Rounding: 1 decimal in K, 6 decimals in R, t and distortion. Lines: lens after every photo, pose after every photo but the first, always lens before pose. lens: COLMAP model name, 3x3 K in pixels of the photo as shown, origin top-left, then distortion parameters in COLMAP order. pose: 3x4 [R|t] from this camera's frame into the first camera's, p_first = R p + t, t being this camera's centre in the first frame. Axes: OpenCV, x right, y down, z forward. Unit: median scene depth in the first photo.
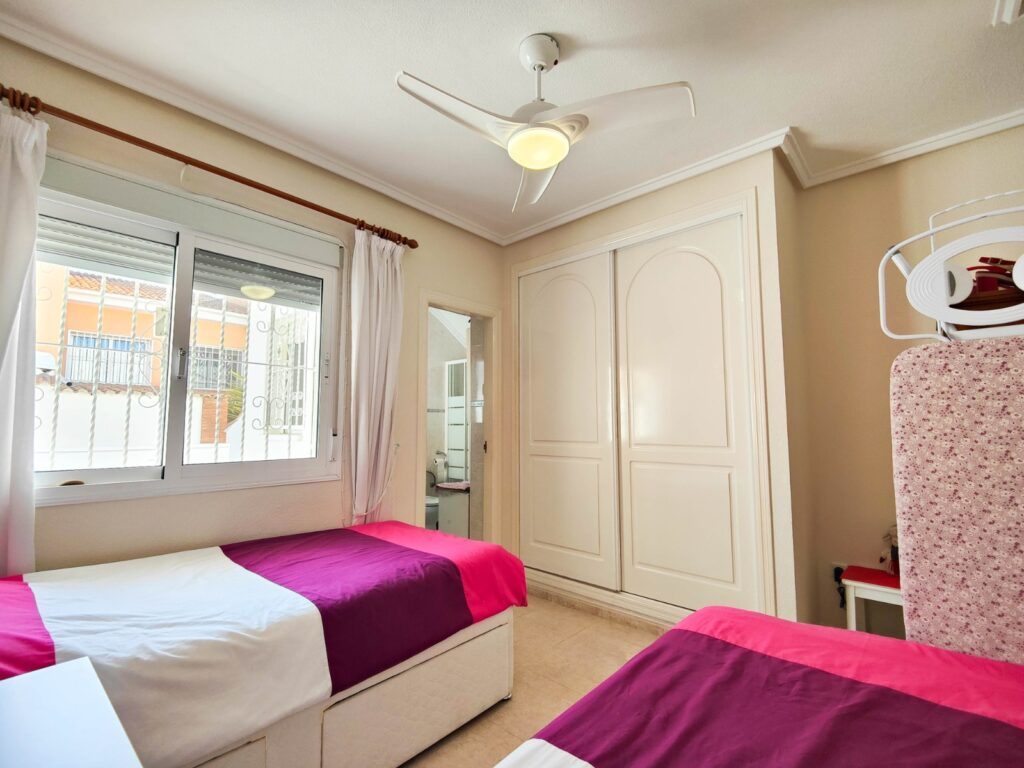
lens RADIAL K [[443.9, 0, 519.6], [0, 443.9, 387.6], [0, 0, 1]] dist [0.012237, -0.014764]
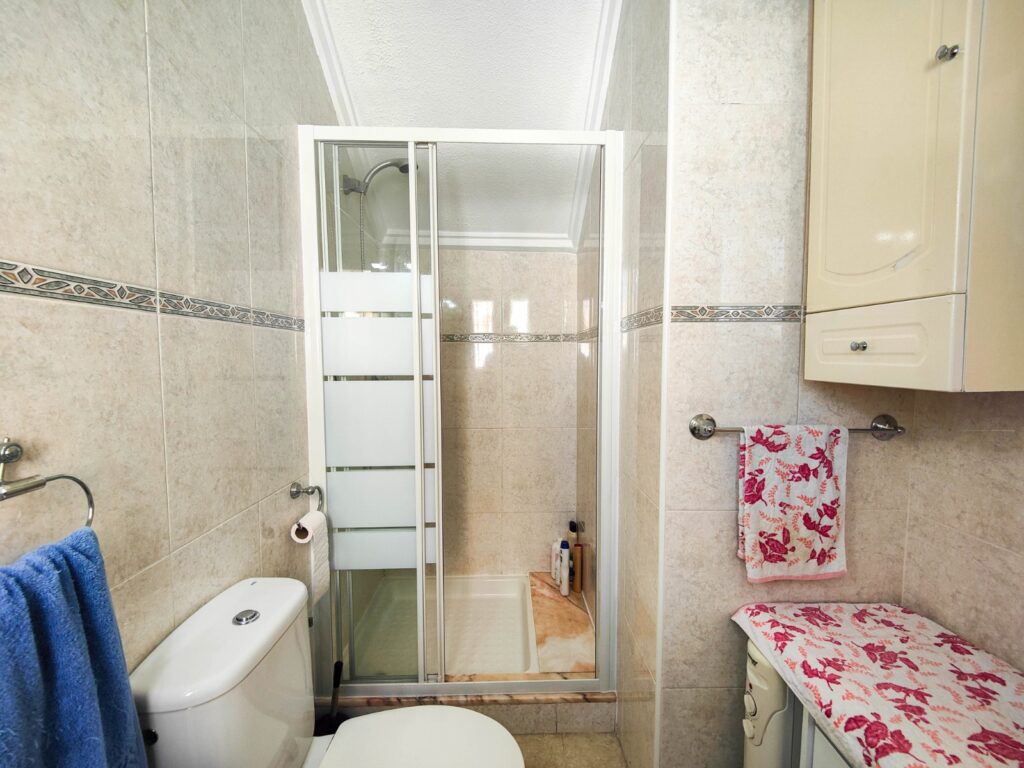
lens RADIAL K [[443.9, 0, 519.6], [0, 443.9, 387.6], [0, 0, 1]] dist [0.012237, -0.014764]
pose [[0.724010, -0.044501, 0.688353, -0.260413], [-0.058281, 0.990402, 0.125328, 0.049981], [-0.687323, -0.130856, 0.714467, 0.738320]]
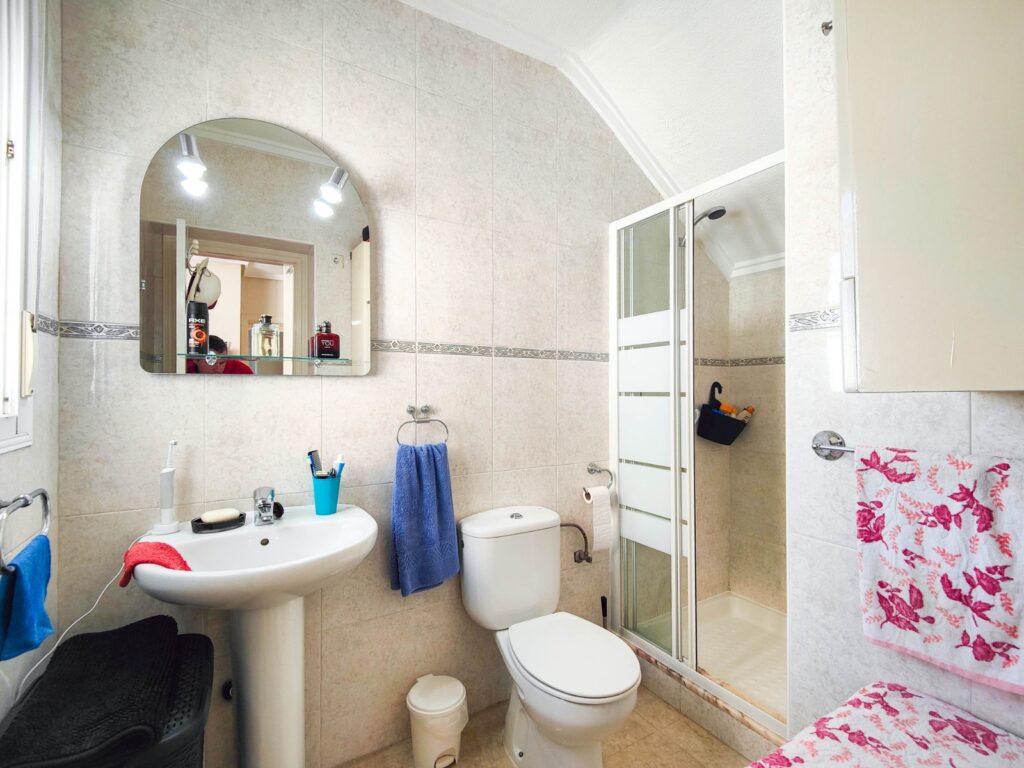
lens RADIAL K [[443.9, 0, 519.6], [0, 443.9, 387.6], [0, 0, 1]] dist [0.012237, -0.014764]
pose [[0.965079, 0.001386, -0.261956, -0.144517], [0.019270, 0.996901, 0.076268, 0.049143], [0.261250, -0.078653, 0.962061, 0.629986]]
